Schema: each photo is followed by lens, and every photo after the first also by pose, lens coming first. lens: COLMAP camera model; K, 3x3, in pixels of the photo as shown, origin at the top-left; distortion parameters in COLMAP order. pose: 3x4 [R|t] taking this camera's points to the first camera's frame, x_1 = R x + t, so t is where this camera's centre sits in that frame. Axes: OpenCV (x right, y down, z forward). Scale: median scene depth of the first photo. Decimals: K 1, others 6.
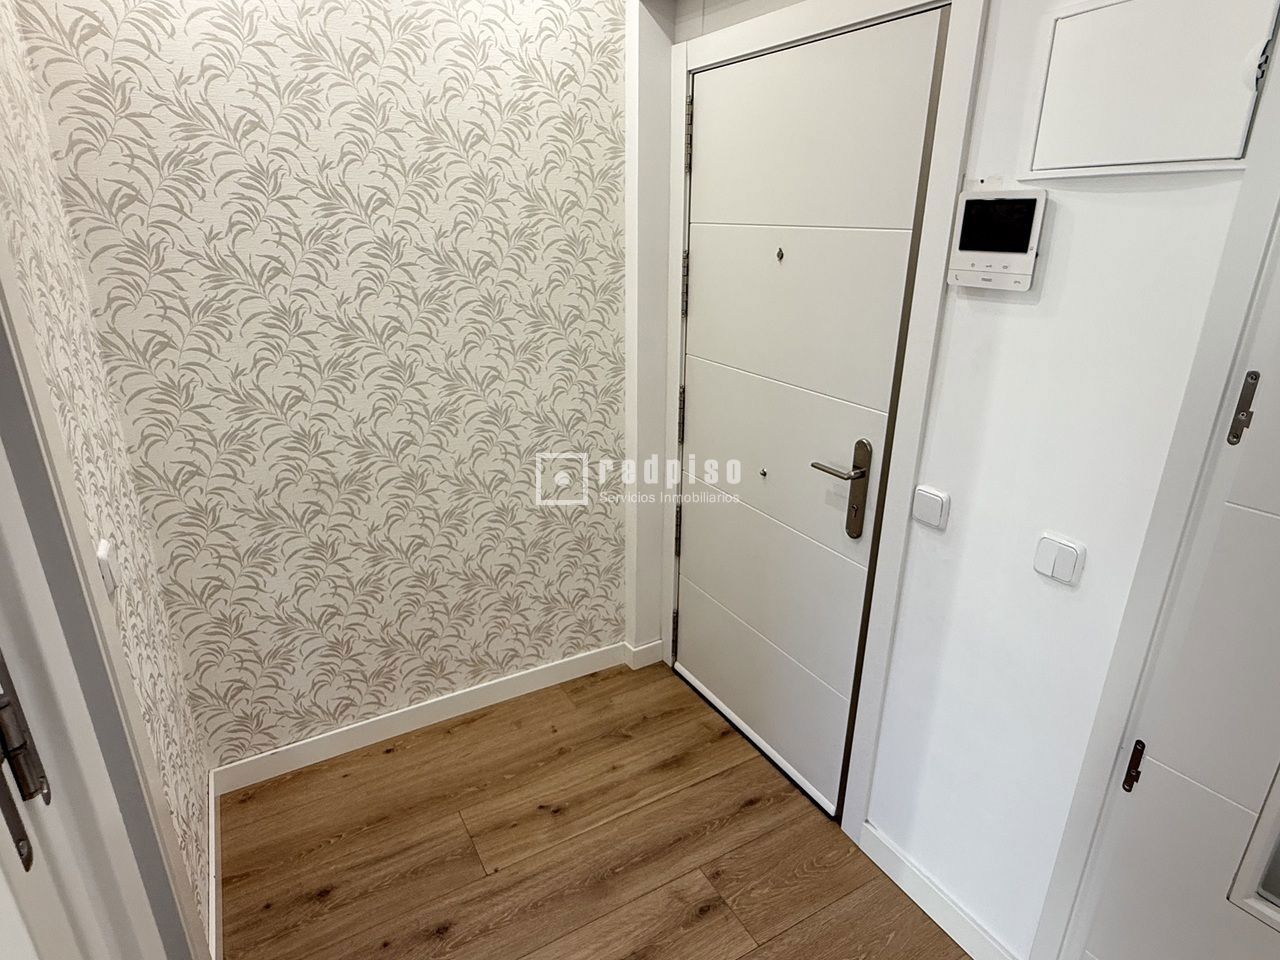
lens RADIAL K [[722.7, 0, 639.1], [0, 722.7, 482.5], [0, 0, 1]] dist [0.000066, -0.000818]
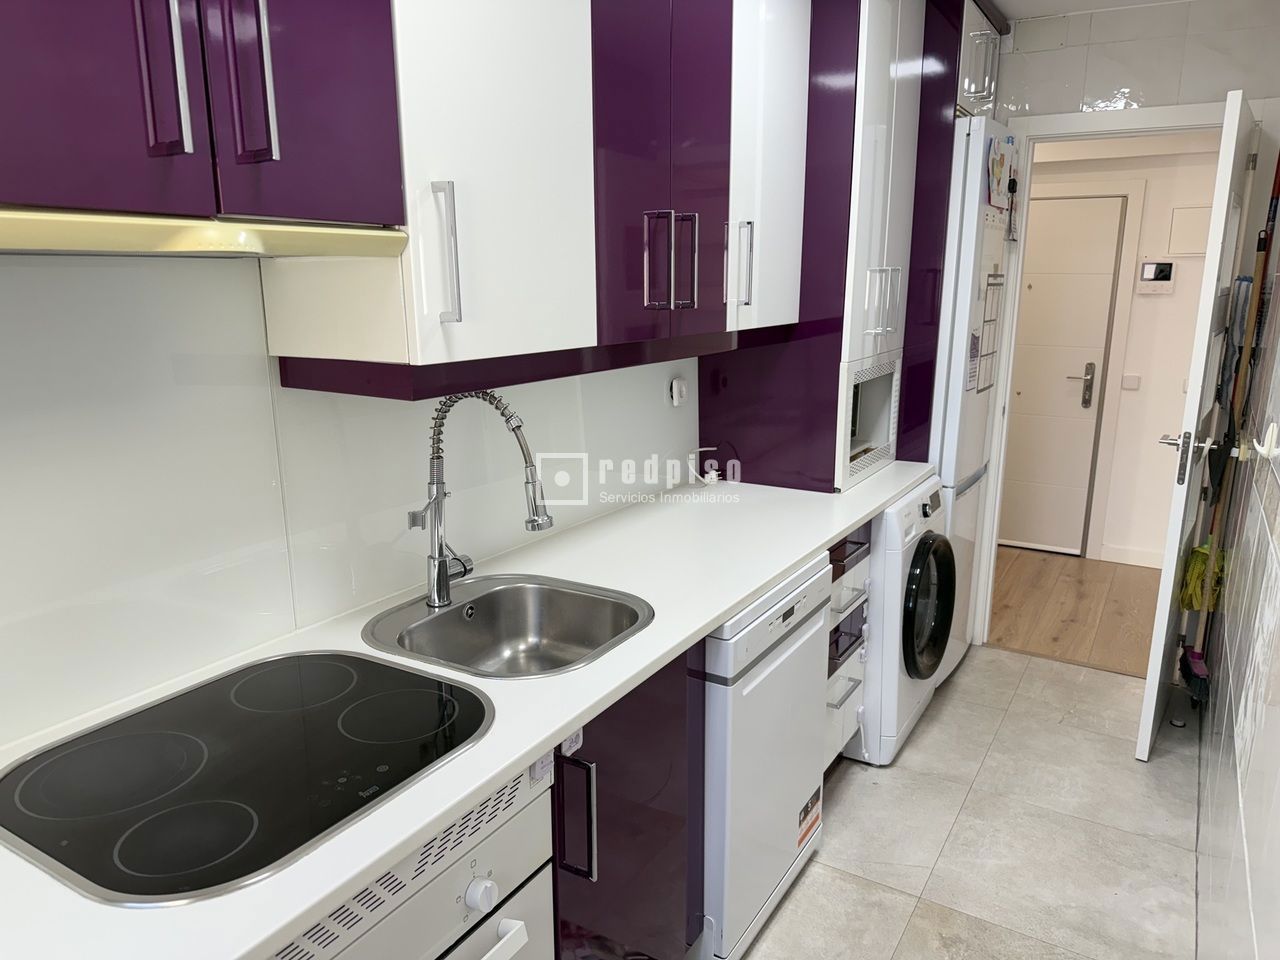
lens RADIAL K [[903.7, 0, 640.0], [0, 903.7, 480.0], [0, 0, 1]] dist [0.147385, -0.225075]
pose [[0.874476, -0.106939, 0.473133, -2.211733], [0.170675, 0.980857, -0.093756, 0.317280], [-0.454050, 0.162740, 0.875988, -0.813980]]
